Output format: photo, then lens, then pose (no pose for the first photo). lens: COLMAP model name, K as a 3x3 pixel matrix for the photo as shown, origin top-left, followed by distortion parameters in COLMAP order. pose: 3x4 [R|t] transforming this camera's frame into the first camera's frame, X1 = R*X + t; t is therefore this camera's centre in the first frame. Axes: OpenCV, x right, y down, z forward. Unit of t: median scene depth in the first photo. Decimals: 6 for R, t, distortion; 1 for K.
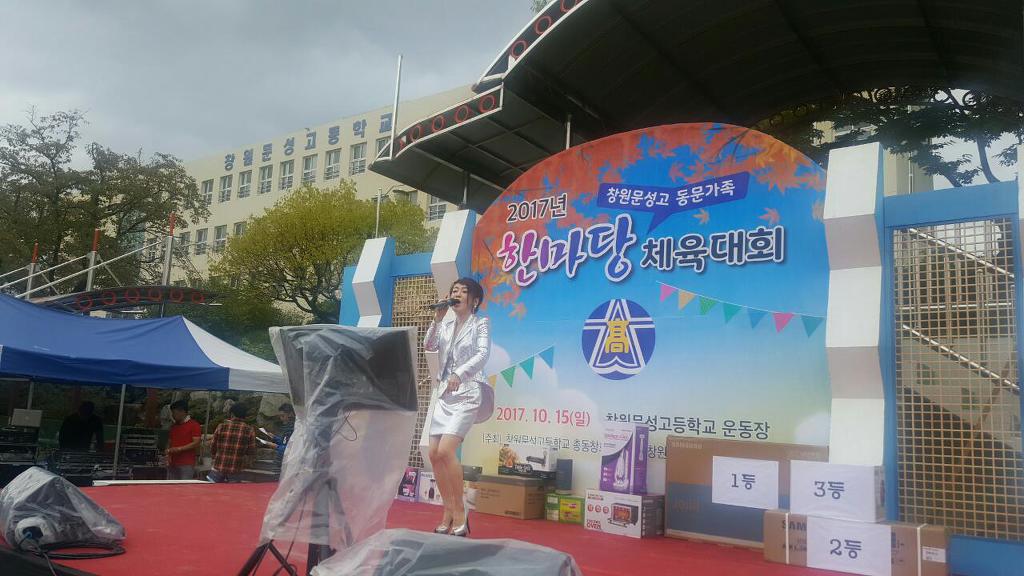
lens RADIAL K [[755.1, 0, 502.0], [0, 755.1, 306.4], [0, 0, 1]] dist [0.161493, -0.196350]
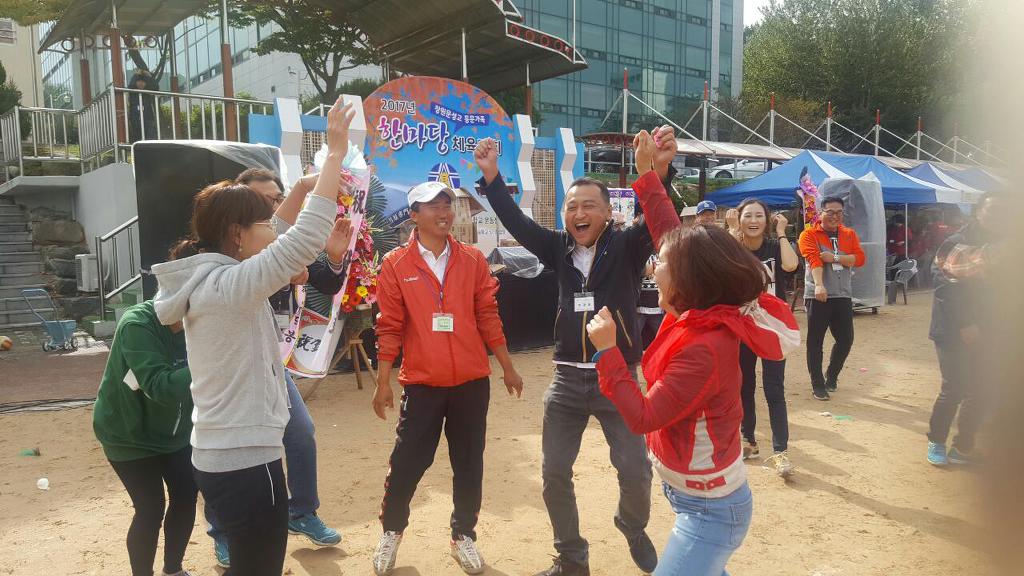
lens RADIAL K [[745.3, 0, 500.1], [0, 745.3, 302.0], [0, 0, 1]] dist [0.151413, -0.154652]
pose [[0.259570, -0.151120, 0.953827, -1.867780], [-0.119235, 0.975108, 0.186940, -0.041338], [-0.958335, -0.162254, 0.235090, 0.286669]]
